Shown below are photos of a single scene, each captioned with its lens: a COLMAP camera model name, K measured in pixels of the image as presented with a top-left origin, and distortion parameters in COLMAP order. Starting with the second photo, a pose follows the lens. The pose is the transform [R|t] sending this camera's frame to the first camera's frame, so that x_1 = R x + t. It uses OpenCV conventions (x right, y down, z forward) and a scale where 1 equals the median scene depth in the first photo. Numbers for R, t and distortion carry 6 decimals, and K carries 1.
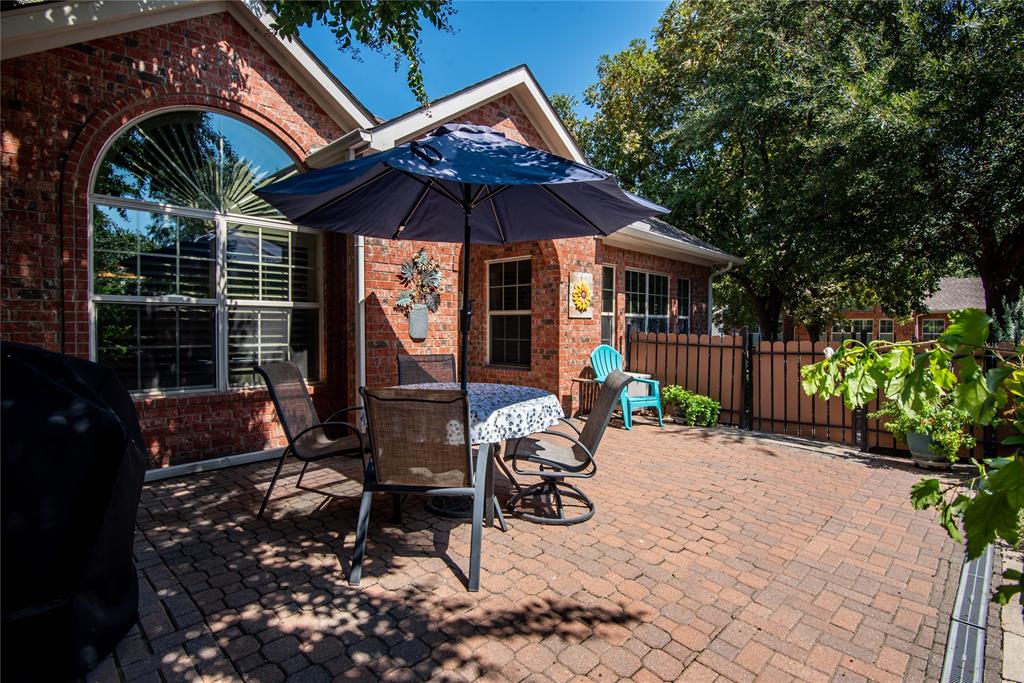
lens RADIAL K [[509.4, 0, 513.5], [0, 509.4, 341.2], [0, 0, 1]] dist [-0.017240, -0.002959]
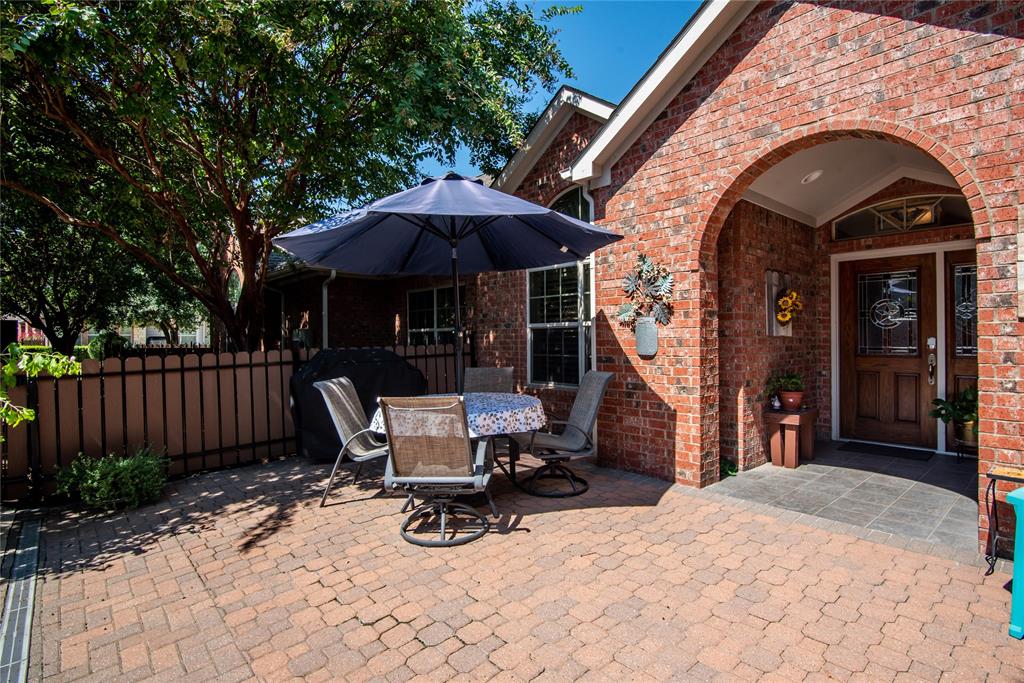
lens RADIAL K [[509.4, 0, 512.0], [0, 509.4, 341.6], [0, 0, 1]] dist [-0.017240, -0.002959]
pose [[-0.067423, 0.000918, -0.997724, 0.966948], [-0.018833, 0.999820, 0.002192, -0.035955], [0.997547, 0.018938, -0.067394, 1.095626]]
